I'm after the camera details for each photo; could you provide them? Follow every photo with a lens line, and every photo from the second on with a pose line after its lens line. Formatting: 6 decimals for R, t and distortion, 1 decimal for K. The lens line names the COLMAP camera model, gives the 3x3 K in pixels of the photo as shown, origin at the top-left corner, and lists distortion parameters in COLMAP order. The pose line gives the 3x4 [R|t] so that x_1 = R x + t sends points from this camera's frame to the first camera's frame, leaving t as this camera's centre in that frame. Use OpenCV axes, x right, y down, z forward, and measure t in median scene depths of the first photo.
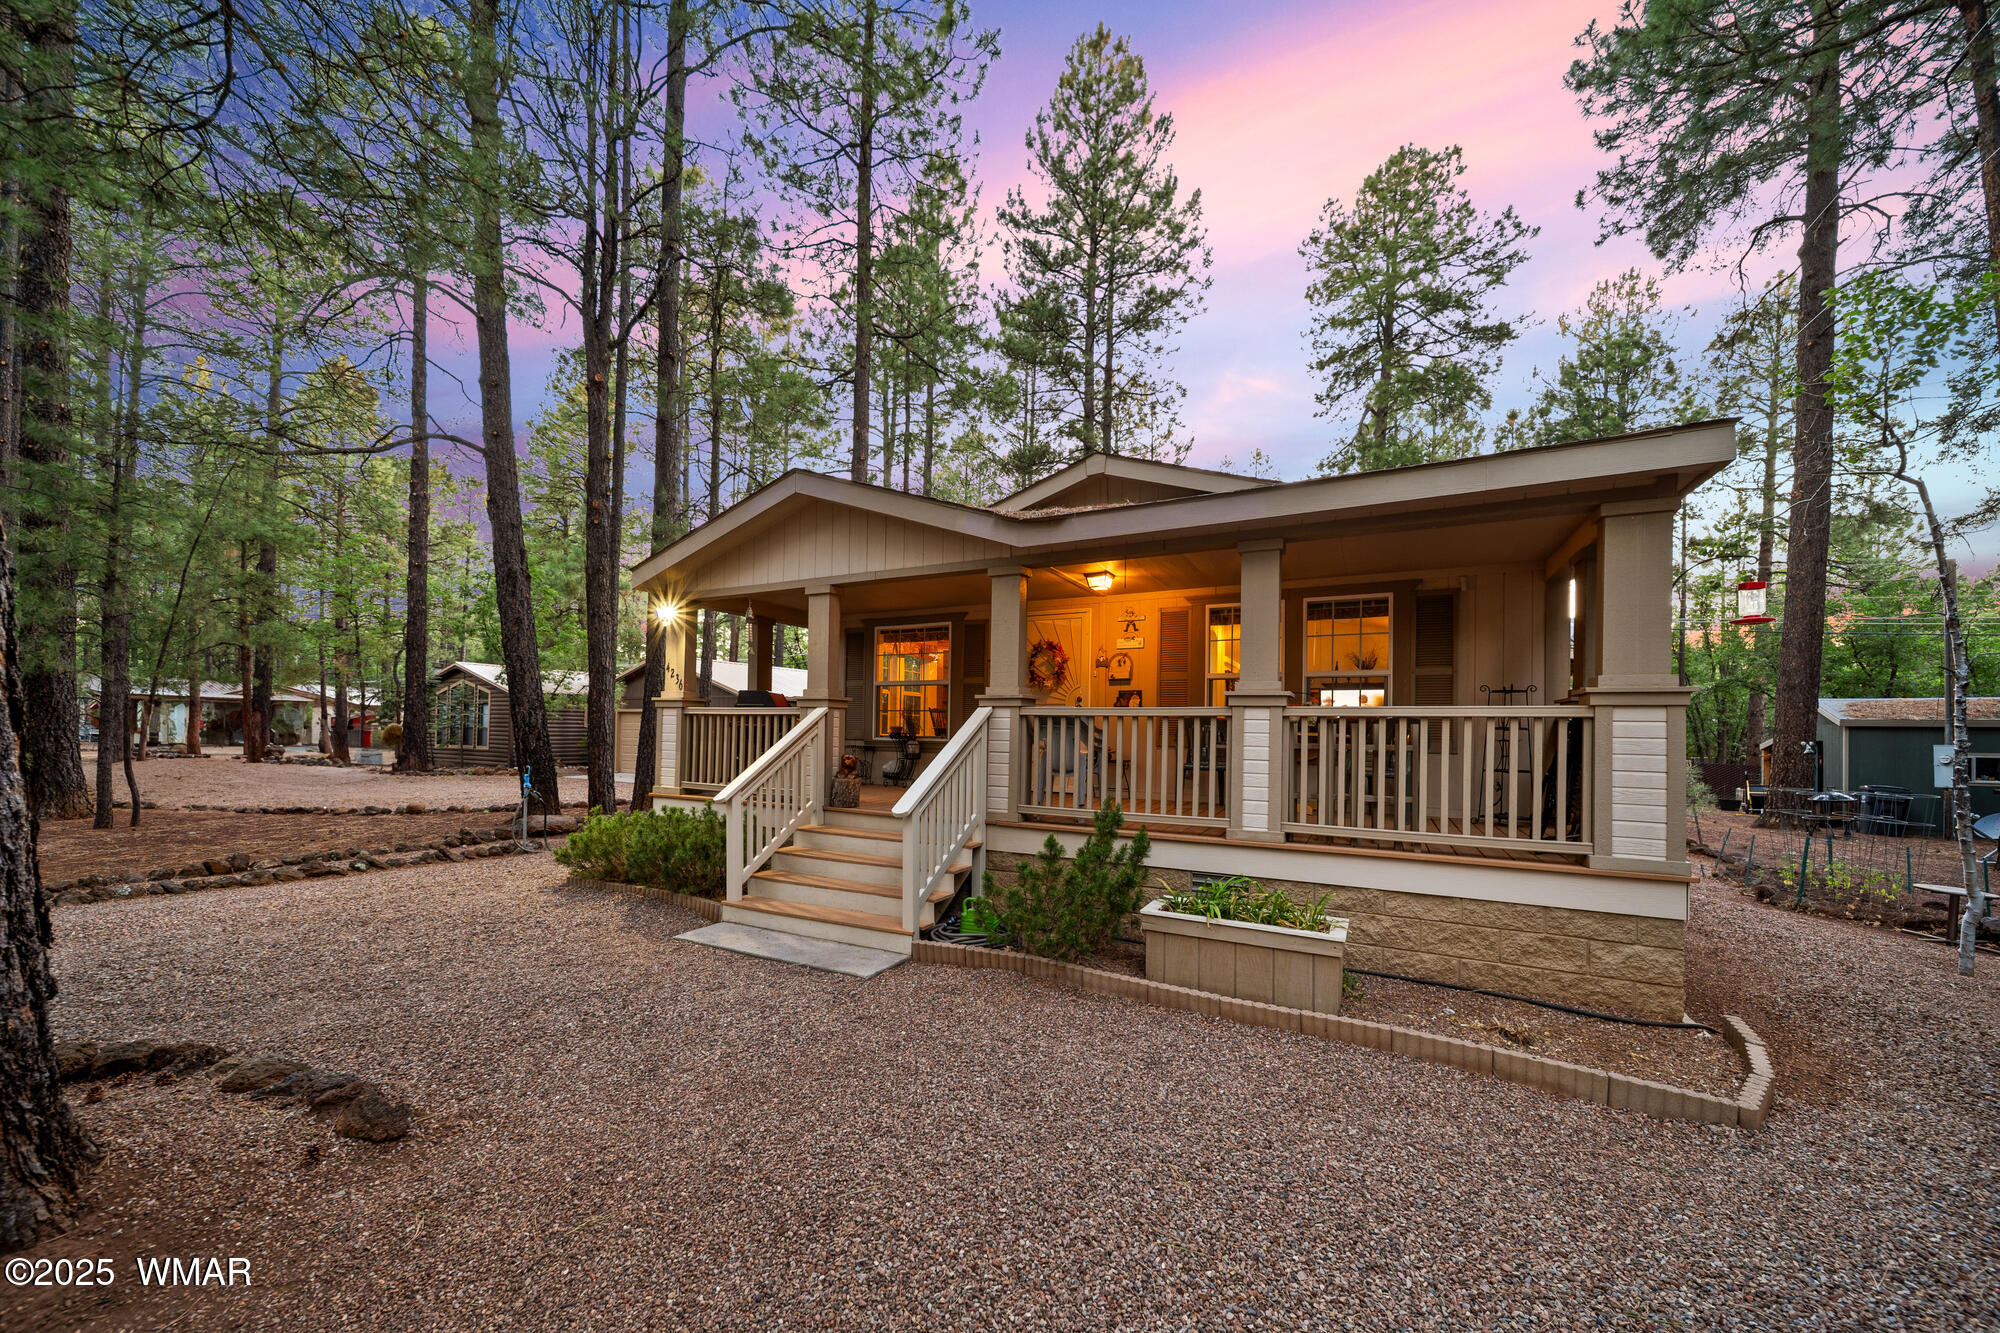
lens RADIAL K [[712.8, 0, 995.5], [0, 712.8, 723.7], [0, 0, 1]] dist [0.006674, -0.000989]
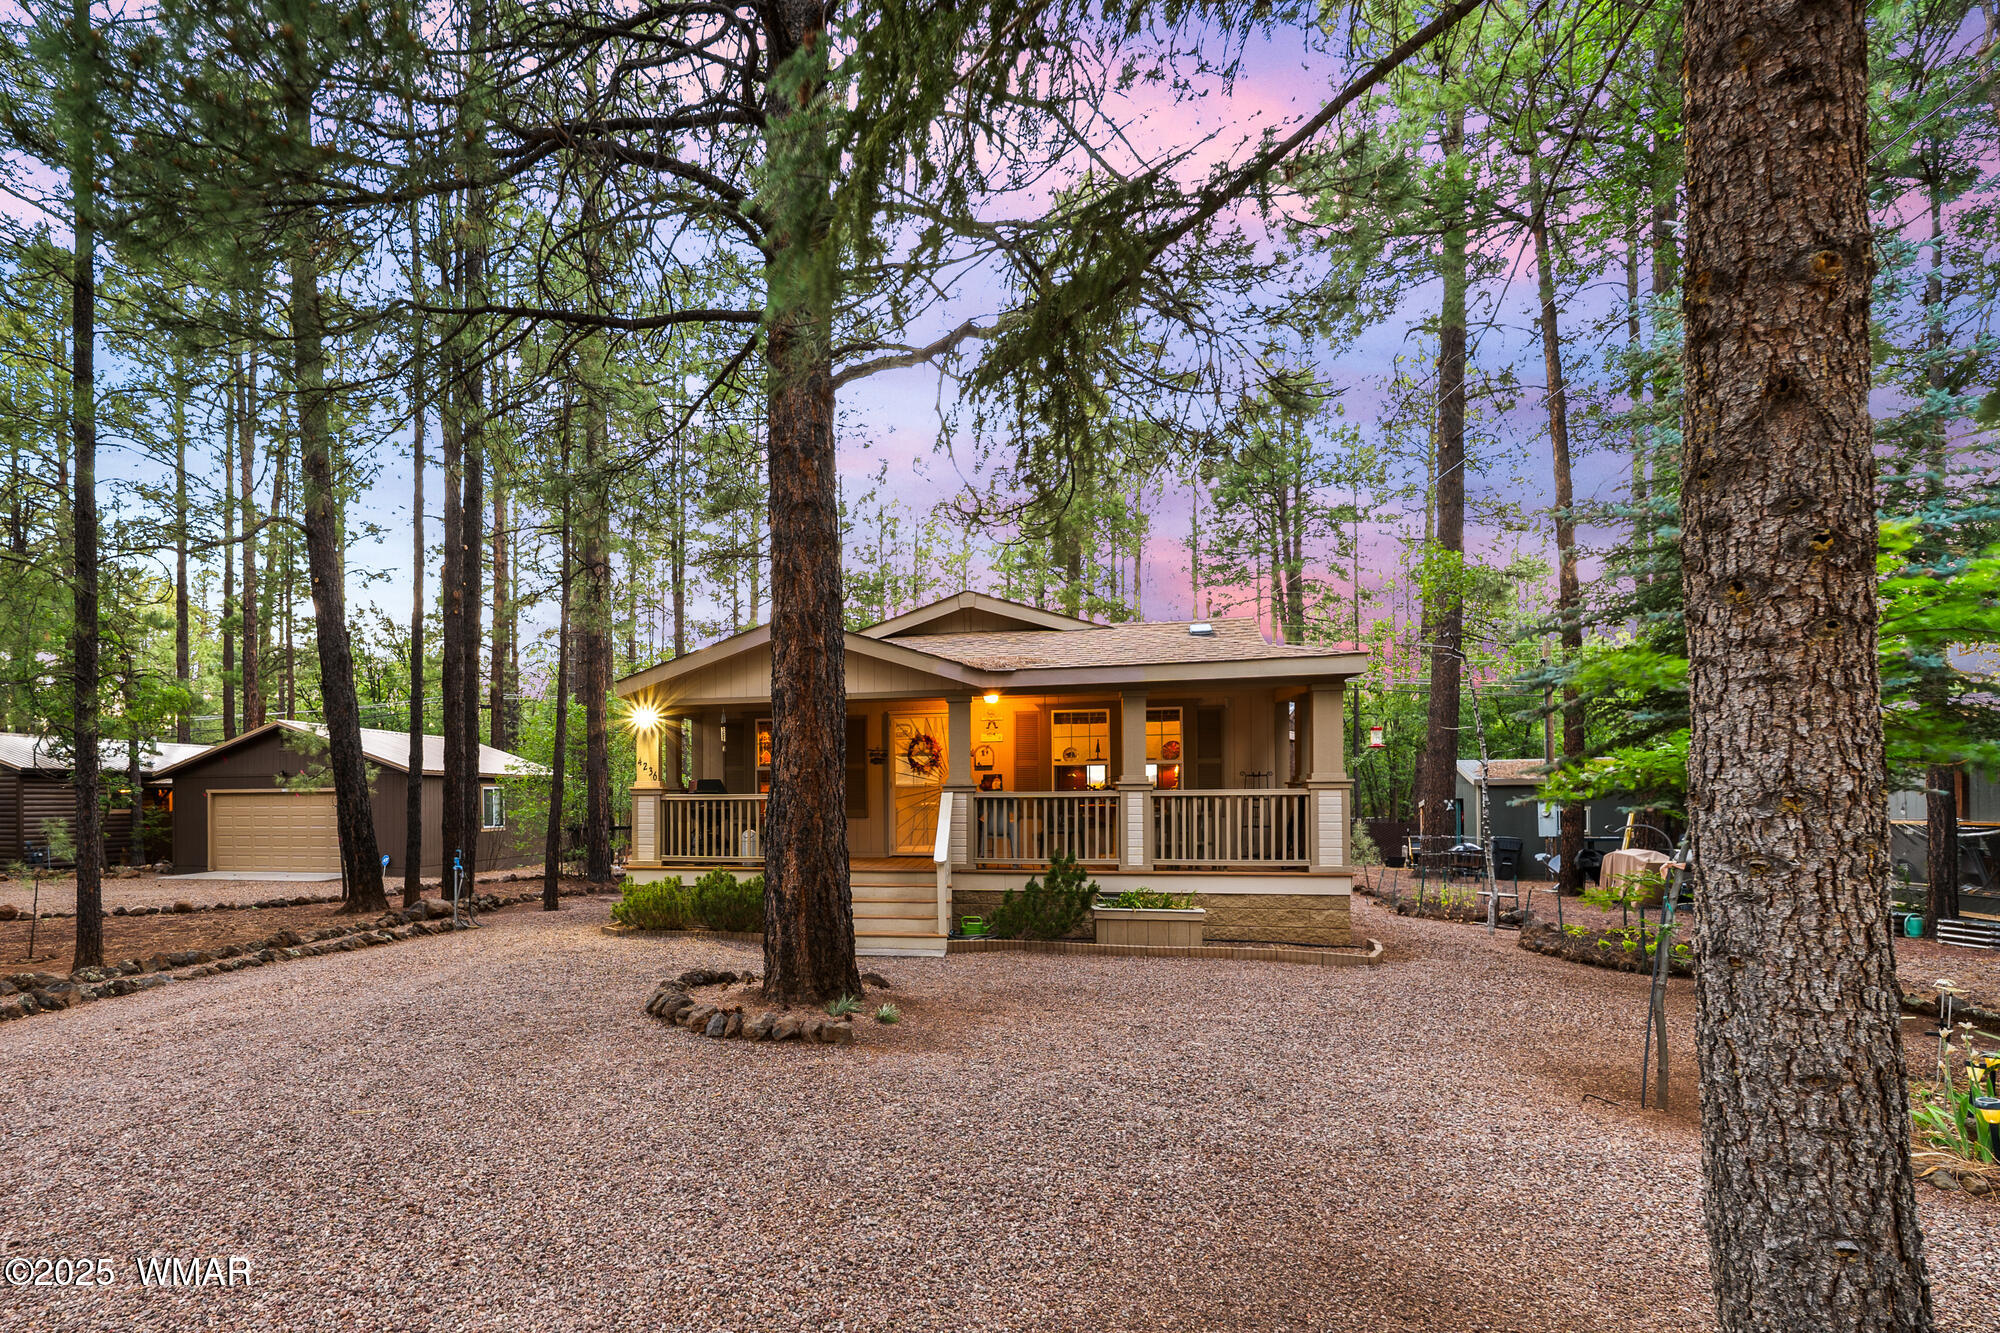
lens RADIAL K [[1014.7, 0, 747.2], [0, 1014.7, 803.5], [0, 0, 1]] dist [-0.001882, -0.000344]
pose [[0.975756, -0.022492, 0.217700, -0.898554], [0.020311, 0.999719, 0.012248, -0.035676], [-0.217915, -0.007529, 0.975939, -0.968548]]
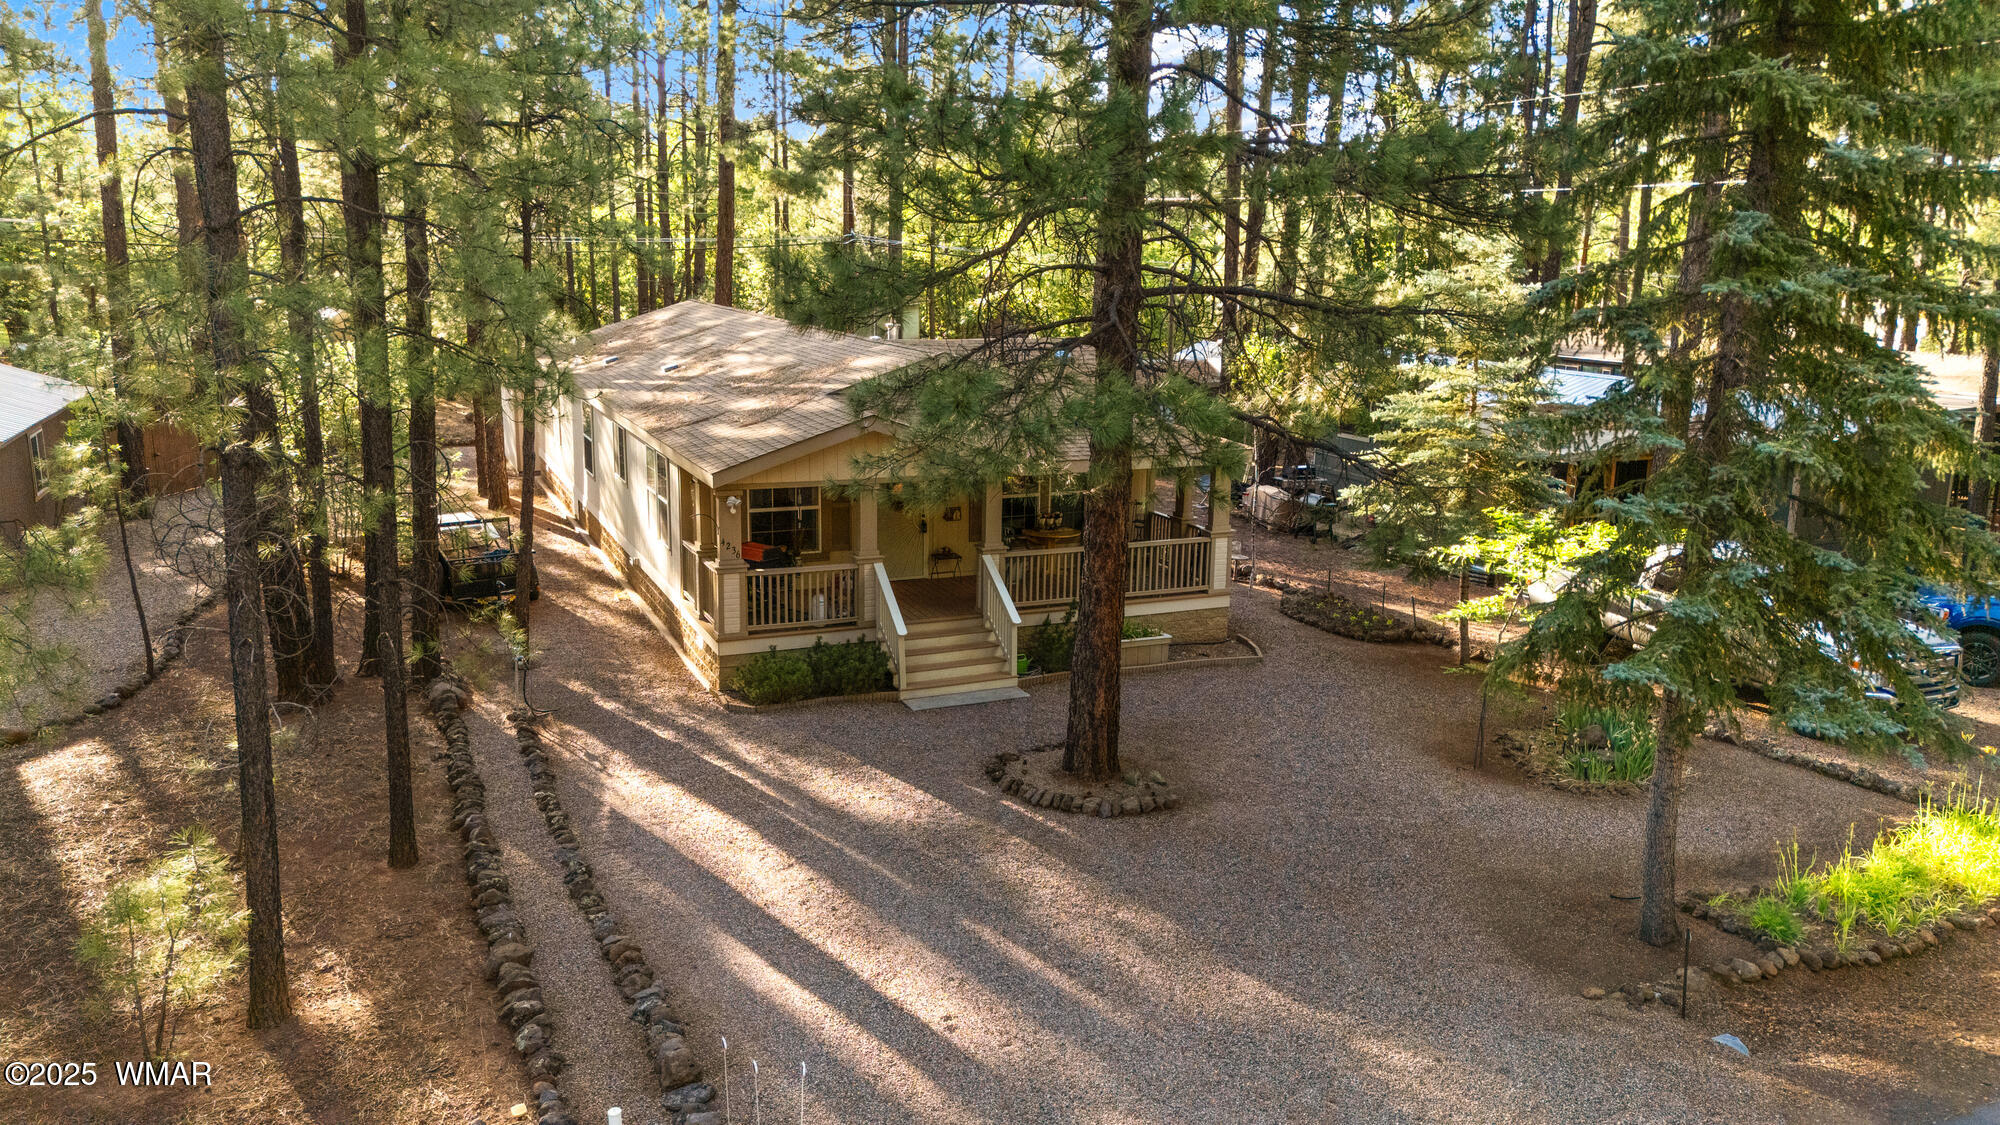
lens RADIAL K [[1409.1, 0, 984.0], [0, 1409.1, 555.8], [0, 0, 1]] dist [0.038318, 0.000120]
pose [[0.632471, -0.167058, 0.756354, -2.831631], [-0.013522, 0.973935, 0.226423, -0.862822], [-0.774466, -0.153434, 0.613727, -1.234705]]
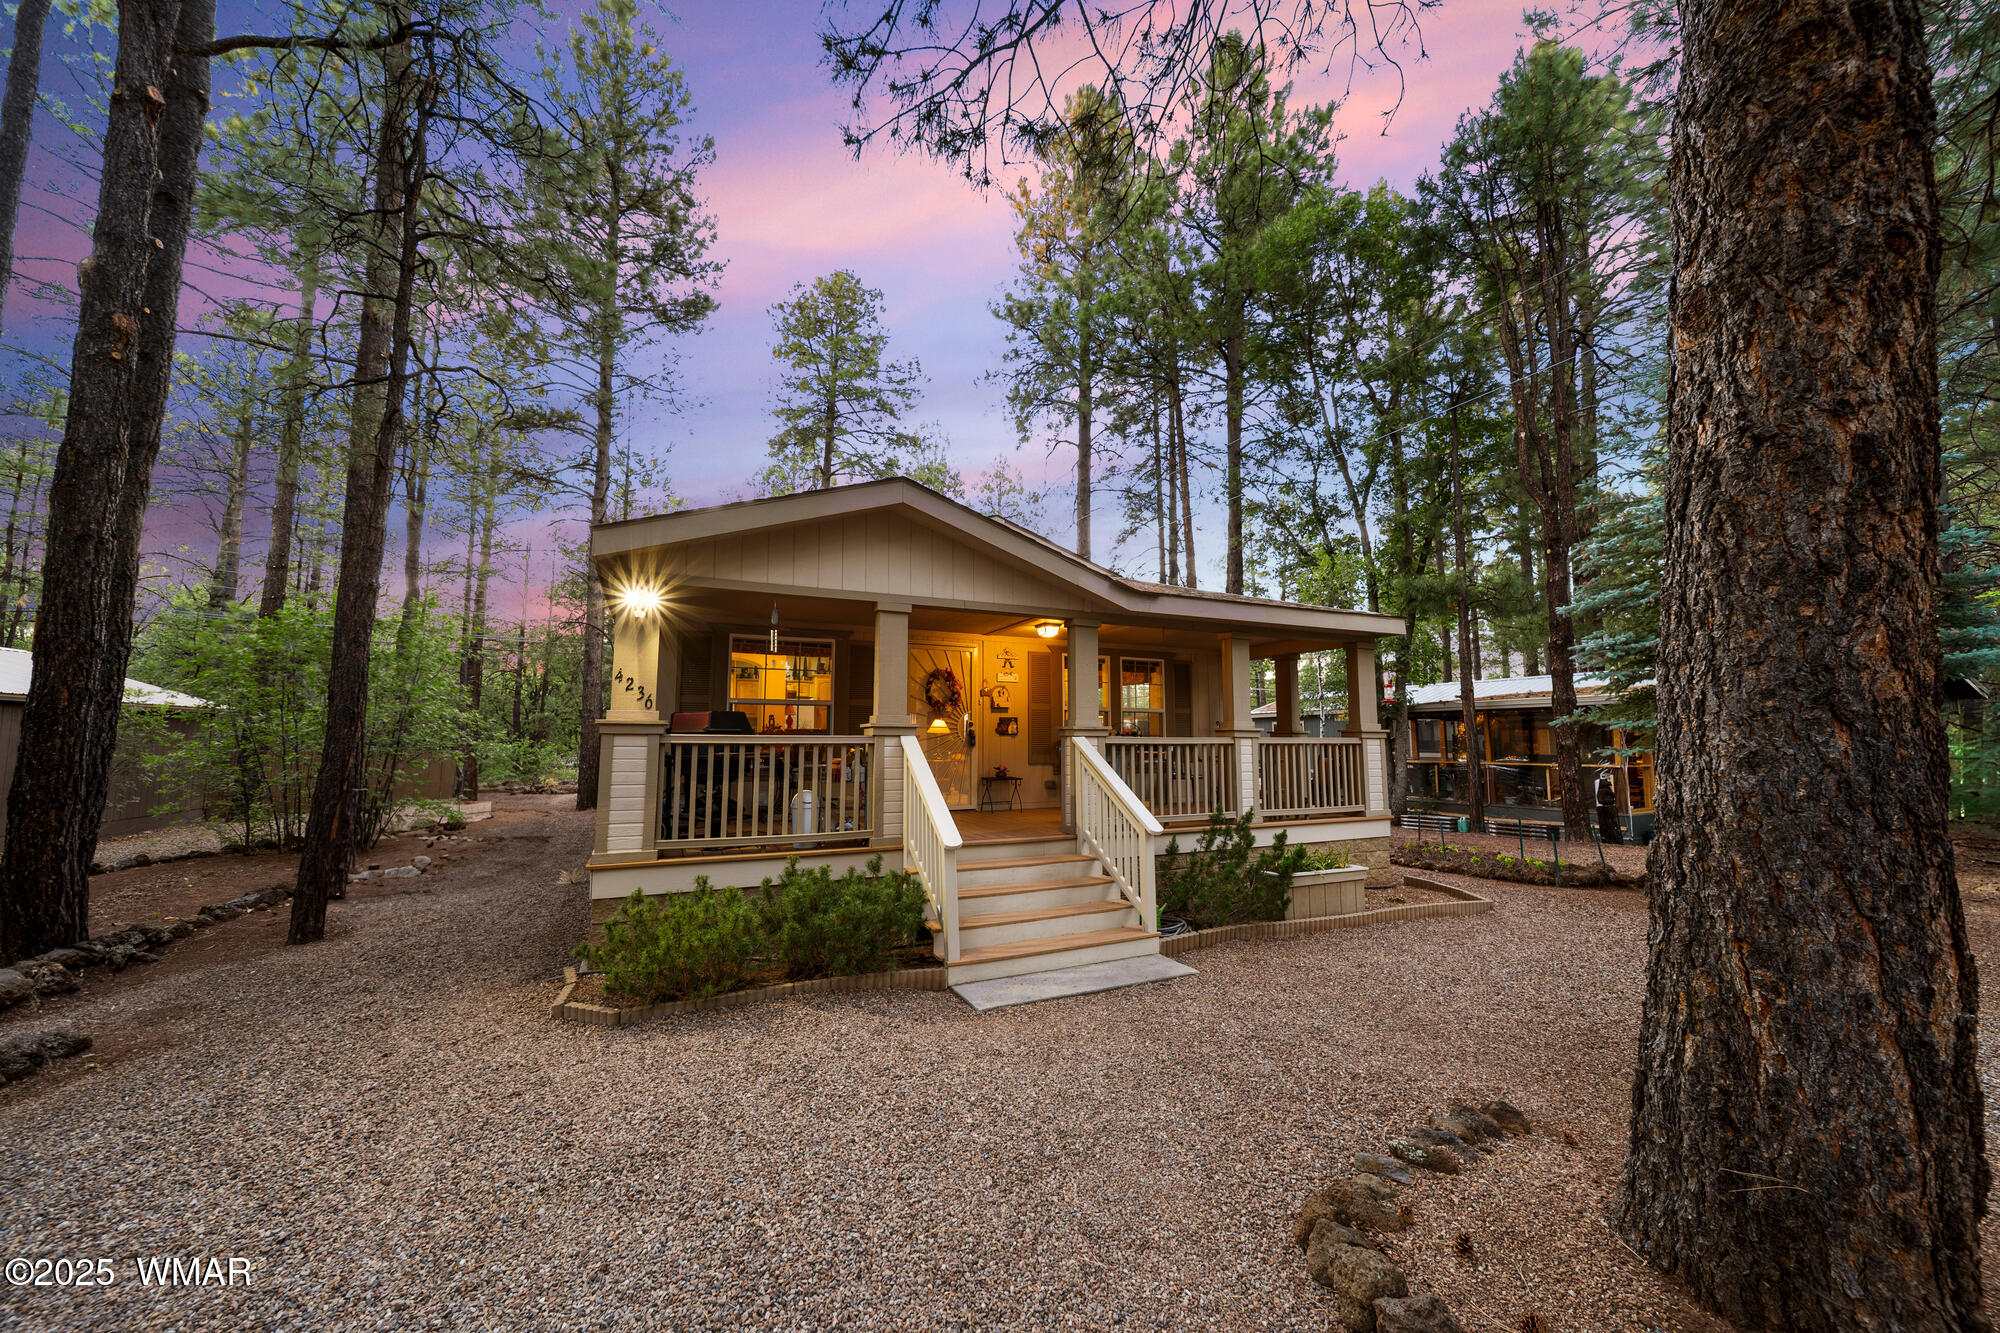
lens RADIAL K [[712.8, 0, 986.4], [0, 712.8, 675.8], [0, 0, 1]] dist [0.006674, -0.000989]
pose [[0.615611, 0.058114, 0.785905, -1.067638], [0.002128, 0.997151, -0.075401, -0.036655], [-0.788047, 0.048090, 0.613733, 0.417066]]
